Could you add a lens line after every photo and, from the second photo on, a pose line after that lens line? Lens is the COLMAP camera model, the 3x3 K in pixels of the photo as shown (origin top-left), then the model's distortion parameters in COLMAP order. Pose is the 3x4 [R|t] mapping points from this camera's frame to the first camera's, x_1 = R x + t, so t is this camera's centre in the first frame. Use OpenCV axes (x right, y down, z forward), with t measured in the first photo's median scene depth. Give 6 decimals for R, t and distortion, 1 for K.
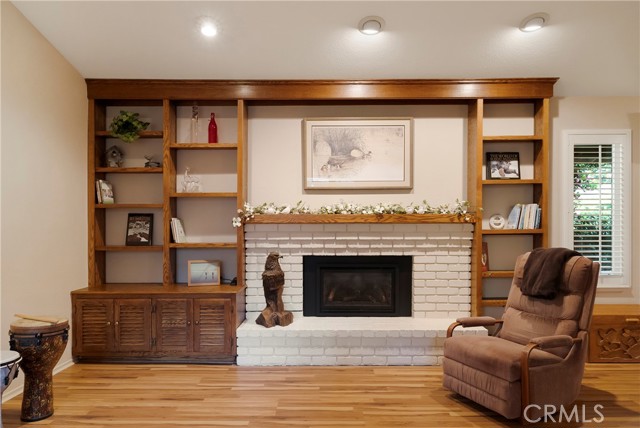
lens RADIAL K [[428.4, 0, 331.8], [0, 428.4, 228.7], [0, 0, 1]] dist [-0.001785, 0.002922]
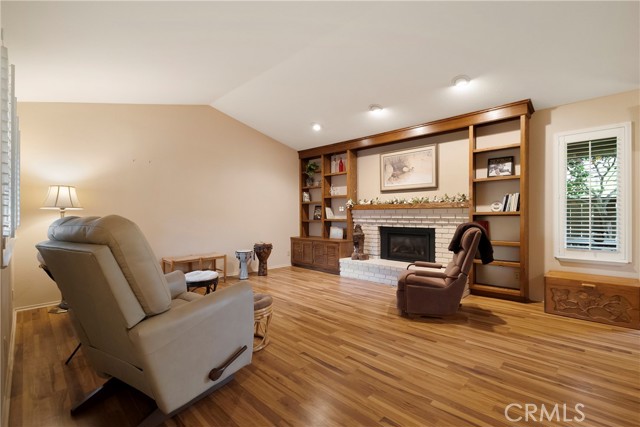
lens RADIAL K [[292.7, 0, 329.3], [0, 292.7, 219.1], [0, 0, 1]] dist [-0.002633, 0.002805]
pose [[0.730489, 0.010893, -0.682837, 0.663207], [-0.008375, 0.999940, 0.006992, 0.024188], [0.682873, 0.000611, 0.730537, -0.096391]]
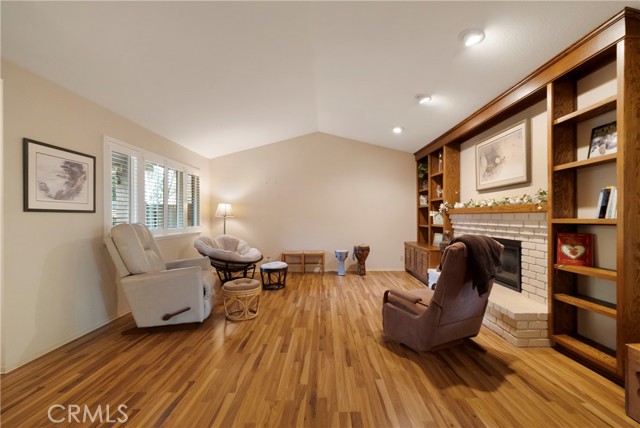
lens RADIAL K [[292.7, 0, 324.5], [0, 292.7, 217.2], [0, 0, 1]] dist [-0.002633, 0.002805]
pose [[0.007522, 0.003295, -0.999966, 0.968769], [-0.009796, 0.999947, 0.003221, 0.002291], [0.999924, 0.009771, 0.007554, 0.469258]]
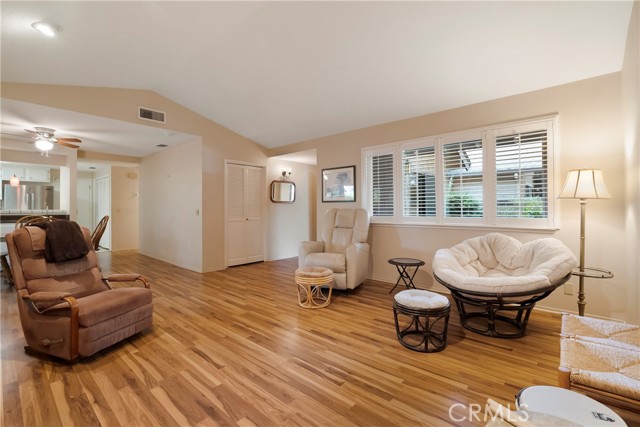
lens RADIAL K [[292.7, 0, 318.8], [0, 292.7, 208.5], [0, 0, 1]] dist [-0.002633, 0.002805]
pose [[-0.746008, 0.000442, 0.665937, -0.459502], [0.013345, 0.999809, 0.014285, 0.008068], [-0.665803, 0.019544, -0.745872, 0.854778]]
